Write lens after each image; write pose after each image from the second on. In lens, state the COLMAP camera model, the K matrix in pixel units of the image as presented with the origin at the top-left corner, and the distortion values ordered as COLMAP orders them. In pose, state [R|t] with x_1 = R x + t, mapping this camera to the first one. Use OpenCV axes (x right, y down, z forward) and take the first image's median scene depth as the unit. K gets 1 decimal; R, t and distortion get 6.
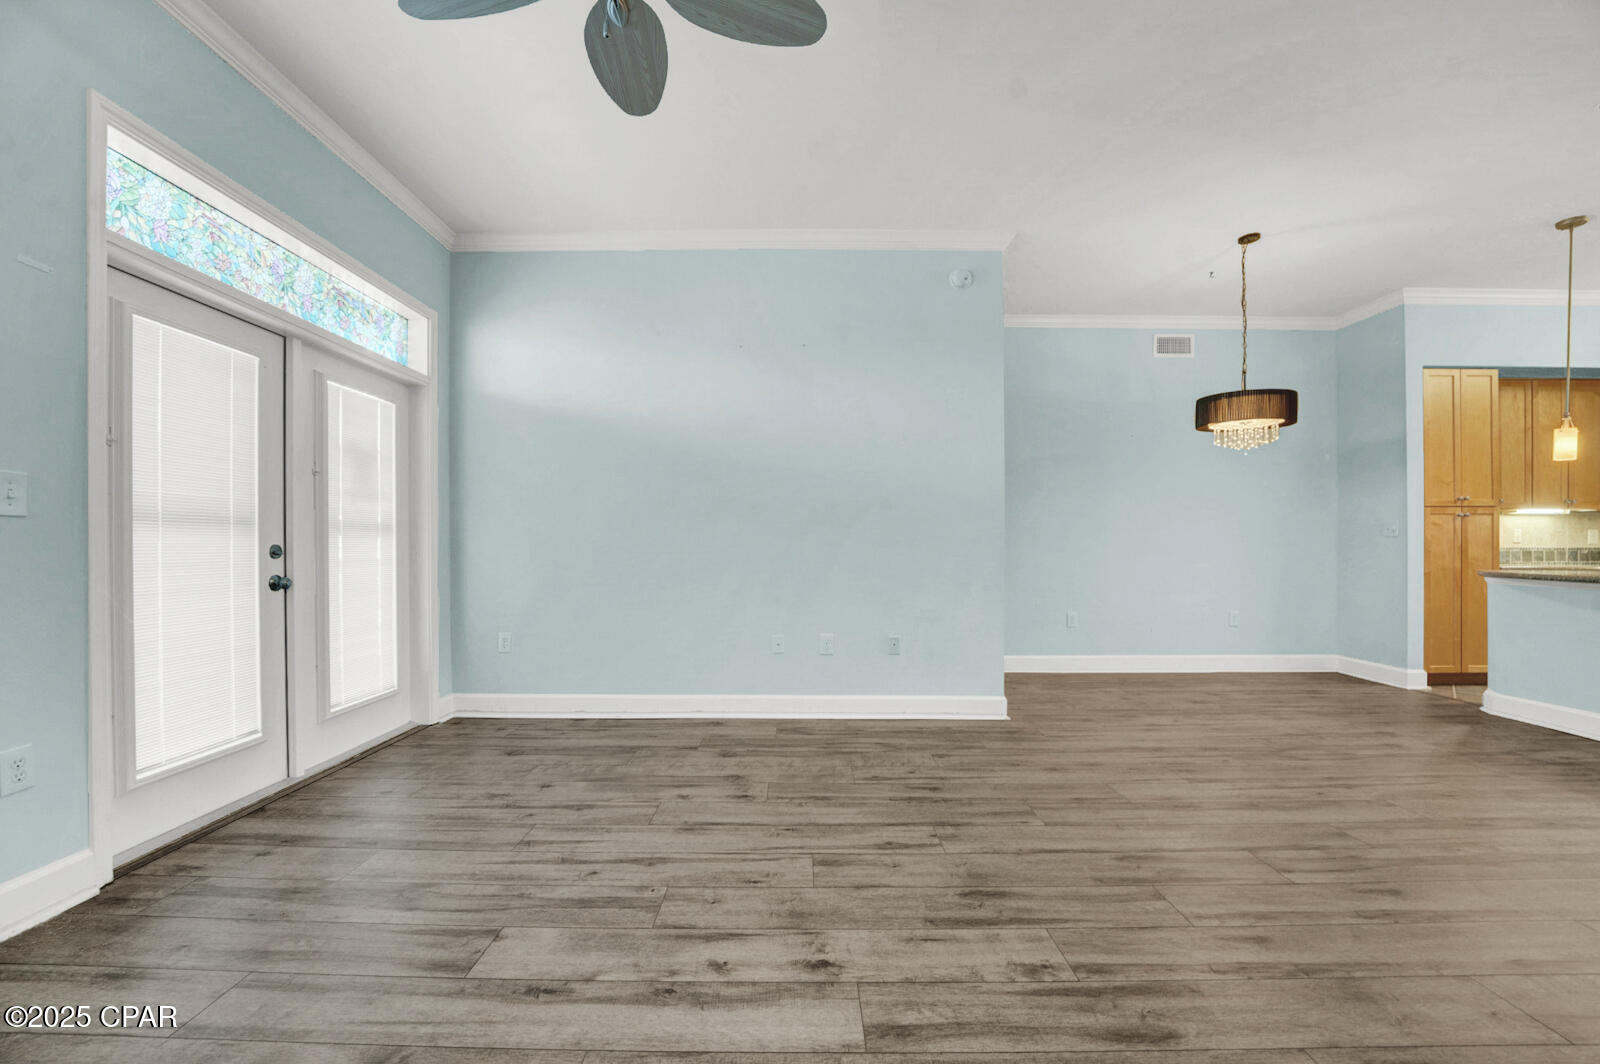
lens RADIAL K [[653.3, 0, 800.0], [0, 653.3, 532.0], [0, 0, 1]] dist [0.000409, 0.000222]
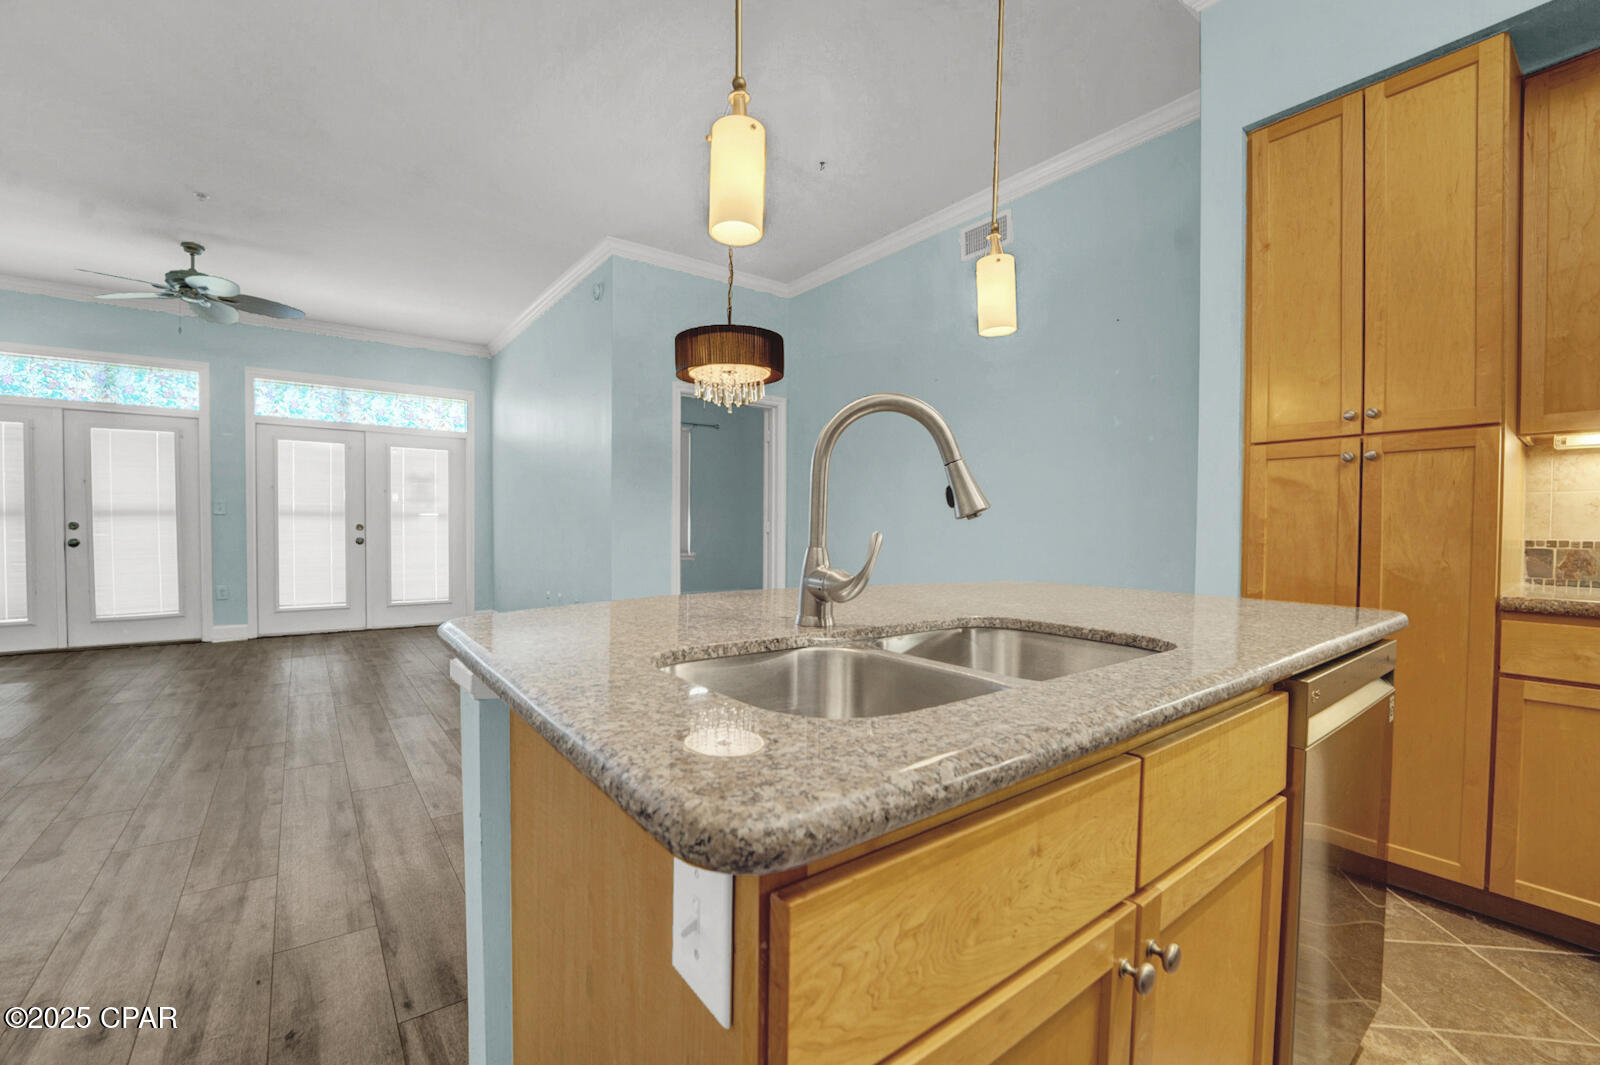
lens RADIAL K [[653.3, 0, 800.0], [0, 653.3, 532.5], [0, 0, 1]] dist [0.000409, 0.000222]
pose [[0.593443, 0.013066, -0.804770, 1.493885], [0.010368, 0.999661, 0.023875, 0.008054], [0.804809, -0.022513, 0.593107, 0.676884]]
